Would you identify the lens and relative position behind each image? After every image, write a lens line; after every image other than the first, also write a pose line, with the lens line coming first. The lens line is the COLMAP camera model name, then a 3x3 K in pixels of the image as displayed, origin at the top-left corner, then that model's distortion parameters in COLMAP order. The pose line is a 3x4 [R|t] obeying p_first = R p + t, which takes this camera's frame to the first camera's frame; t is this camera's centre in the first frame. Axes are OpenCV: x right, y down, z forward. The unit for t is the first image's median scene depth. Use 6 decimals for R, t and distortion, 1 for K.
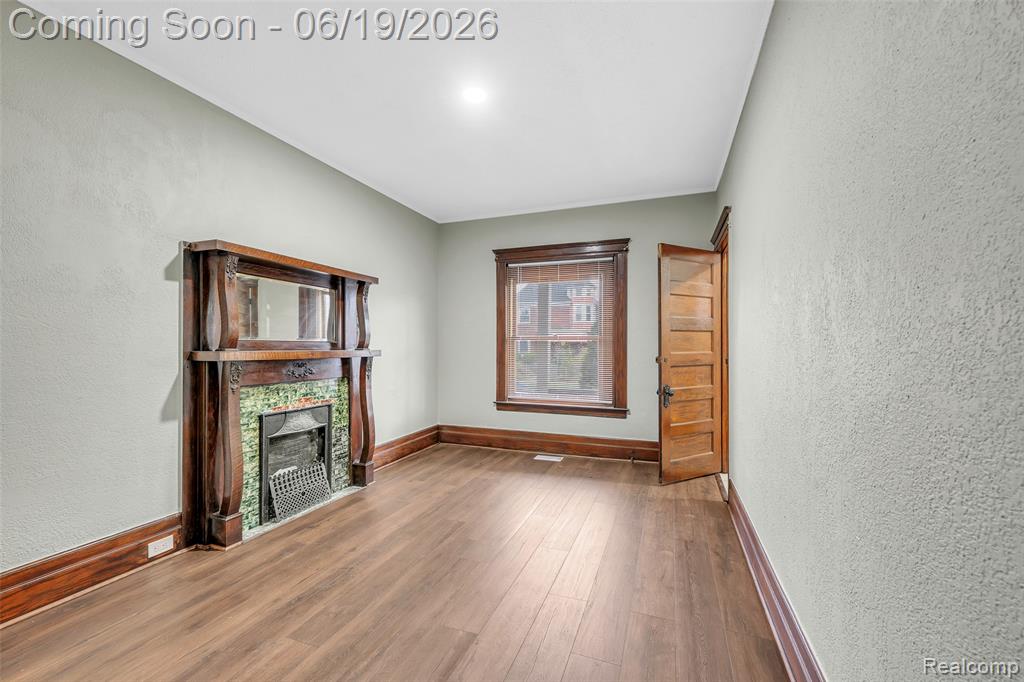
lens RADIAL K [[410.6, 0, 511.9], [0, 410.6, 336.9], [0, 0, 1]] dist [0.000265, 0.000142]
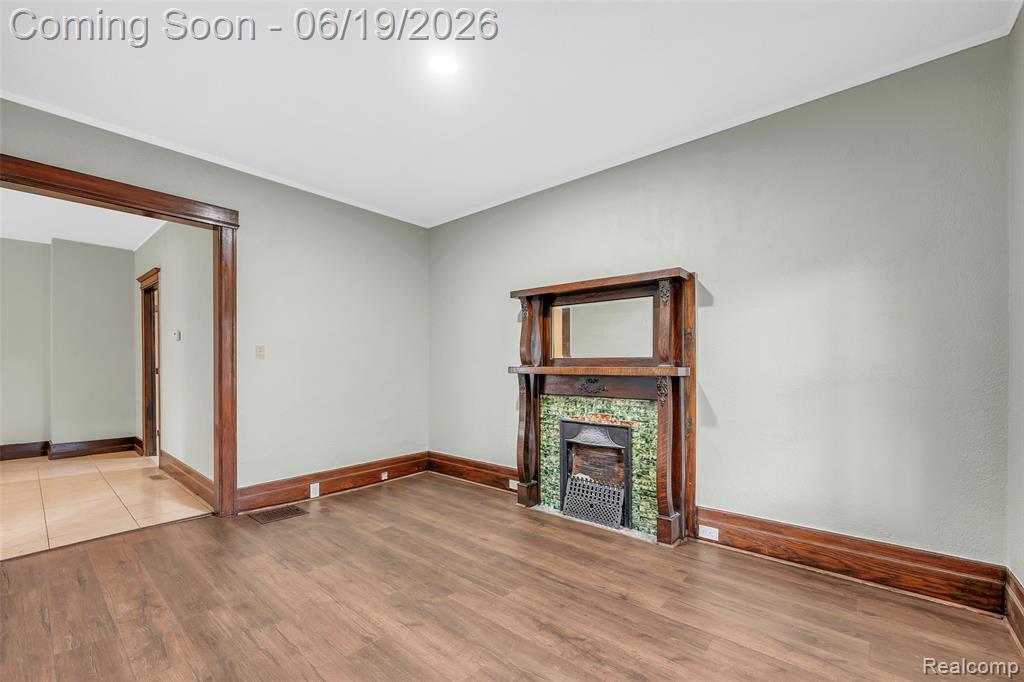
lens RADIAL K [[425.3, 0, 509.7], [0, 425.3, 363.9], [0, 0, 1]] dist [-0.000341, -0.000078]
pose [[-0.335973, 0.003099, -0.941866, 0.519235], [0.028596, 0.999567, -0.006912, 0.025654], [0.941437, -0.029256, -0.335917, 1.081283]]
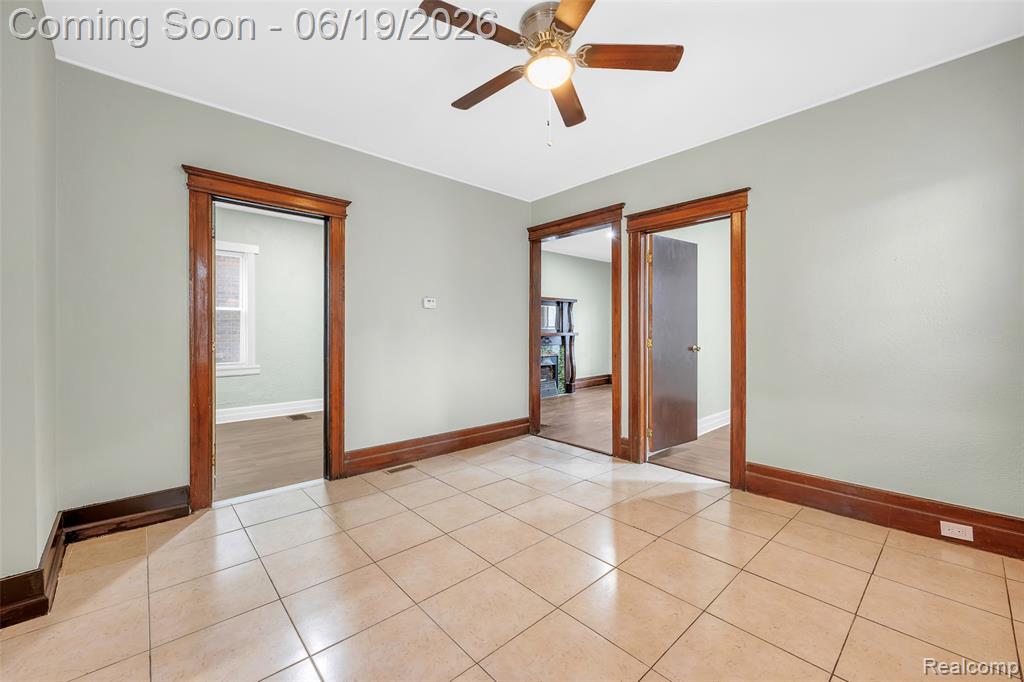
lens RADIAL K [[410.6, 0, 511.9], [0, 410.6, 336.9], [0, 0, 1]] dist [0.000265, 0.000142]
pose [[0.892175, 0.007606, -0.451625, 0.385921], [0.011684, 0.999135, 0.039908, -0.040134], [0.451538, -0.040882, 0.891315, -1.210958]]
